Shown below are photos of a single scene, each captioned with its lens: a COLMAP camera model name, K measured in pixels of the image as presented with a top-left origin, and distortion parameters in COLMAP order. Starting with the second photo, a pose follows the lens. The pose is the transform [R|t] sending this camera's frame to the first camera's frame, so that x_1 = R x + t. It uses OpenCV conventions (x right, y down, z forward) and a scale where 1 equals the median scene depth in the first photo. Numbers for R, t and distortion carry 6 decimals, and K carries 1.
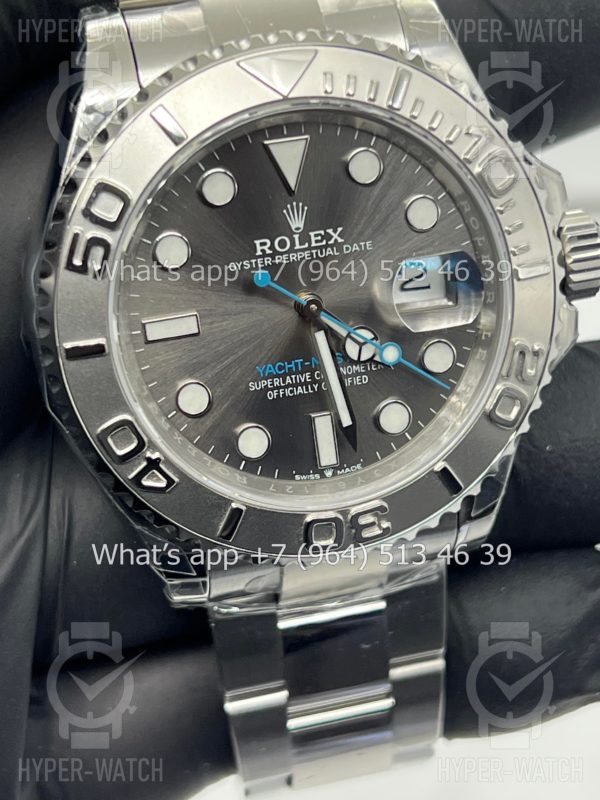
lens RADIAL K [[1844.3, 0, 295.5], [0, 1844.3, 402.7], [0, 0, 1]] dist [0.143088, 0.000000]
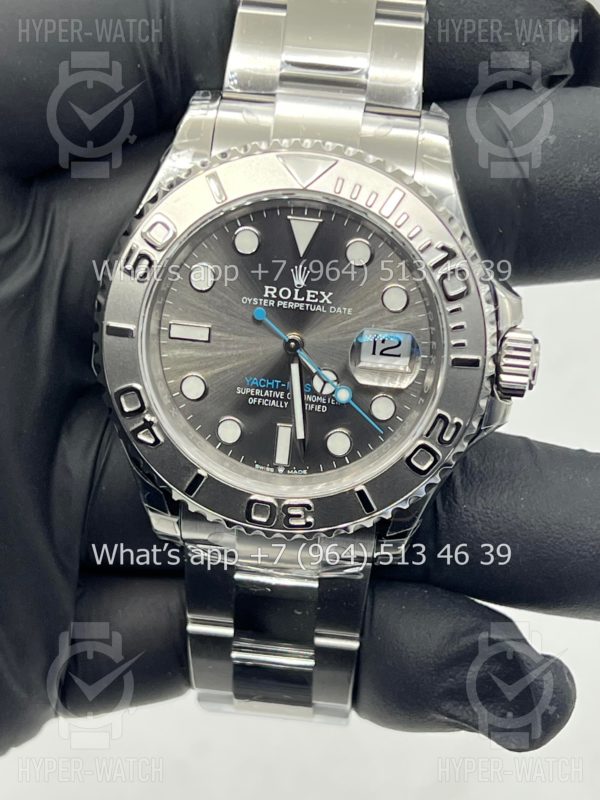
lens RADIAL K [[1844.3, 0, 301.5], [0, 1844.3, 393.8], [0, 0, 1]] dist [0.143088, 0.000000]
pose [[0.934021, 0.266931, -0.237388, 0.336265], [-0.271040, 0.962439, 0.015788, -0.039835], [0.232685, 0.049595, 0.971287, -0.286743]]
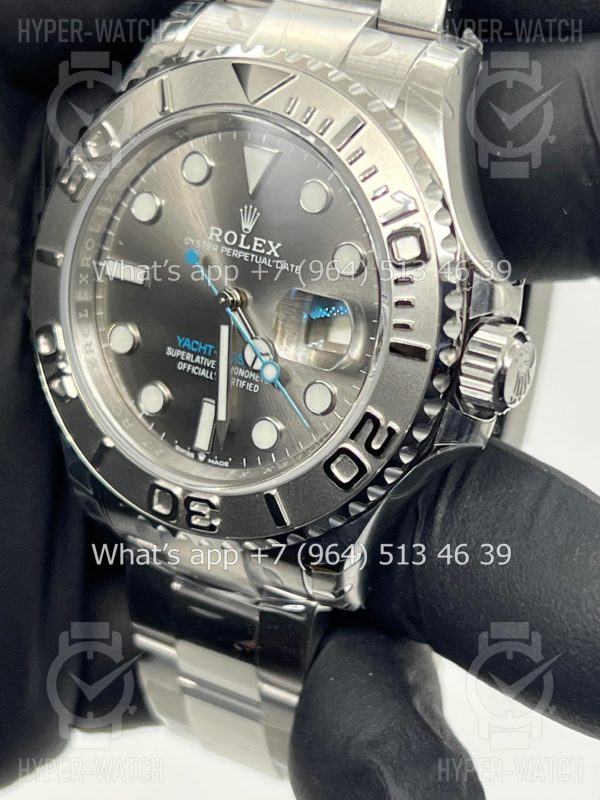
lens RADIAL K [[1844.3, 0, 299.0], [0, 1844.3, 399.0], [0, 0, 1]] dist [0.143088, 0.000000]
pose [[0.695004, 0.380548, -0.610043, 0.705409], [-0.416619, 0.904647, 0.089681, -0.112878], [0.586002, 0.191827, 0.787277, 0.191135]]
